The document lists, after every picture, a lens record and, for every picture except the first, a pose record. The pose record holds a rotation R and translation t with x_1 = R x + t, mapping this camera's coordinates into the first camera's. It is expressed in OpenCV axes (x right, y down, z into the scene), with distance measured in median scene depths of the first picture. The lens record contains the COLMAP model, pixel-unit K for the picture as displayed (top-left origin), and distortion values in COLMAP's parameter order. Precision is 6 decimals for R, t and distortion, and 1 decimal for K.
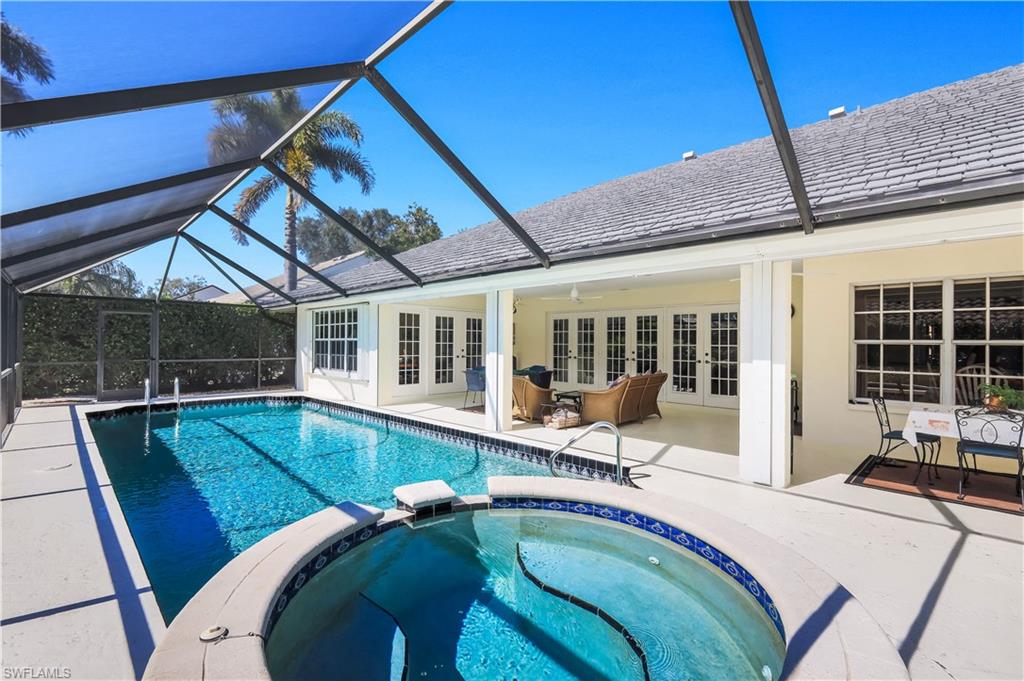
lens RADIAL K [[496.7, 0, 515.1], [0, 496.7, 344.3], [0, 0, 1]] dist [-0.011600, 0.000186]
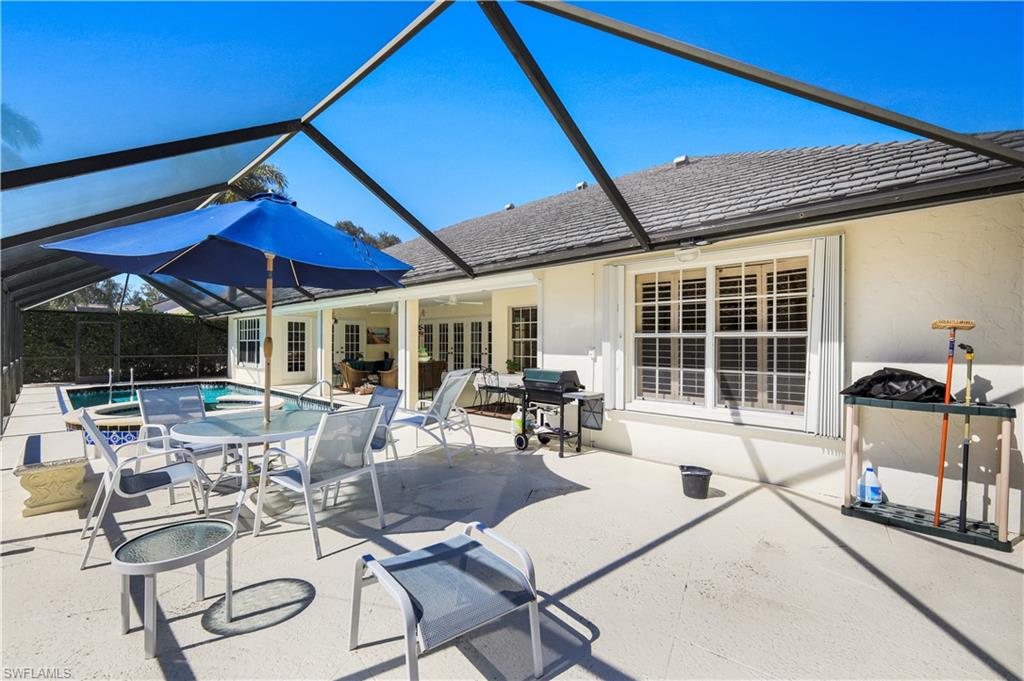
lens RADIAL K [[492.7, 0, 512.0], [0, 492.7, 340.5], [0, 0, 1]] dist [-0.001853, -0.000971]
pose [[0.999947, -0.006376, 0.008125, 0.303661], [0.006426, 0.999961, -0.006112, 0.003135], [-0.008086, 0.006164, 0.999948, -0.327065]]
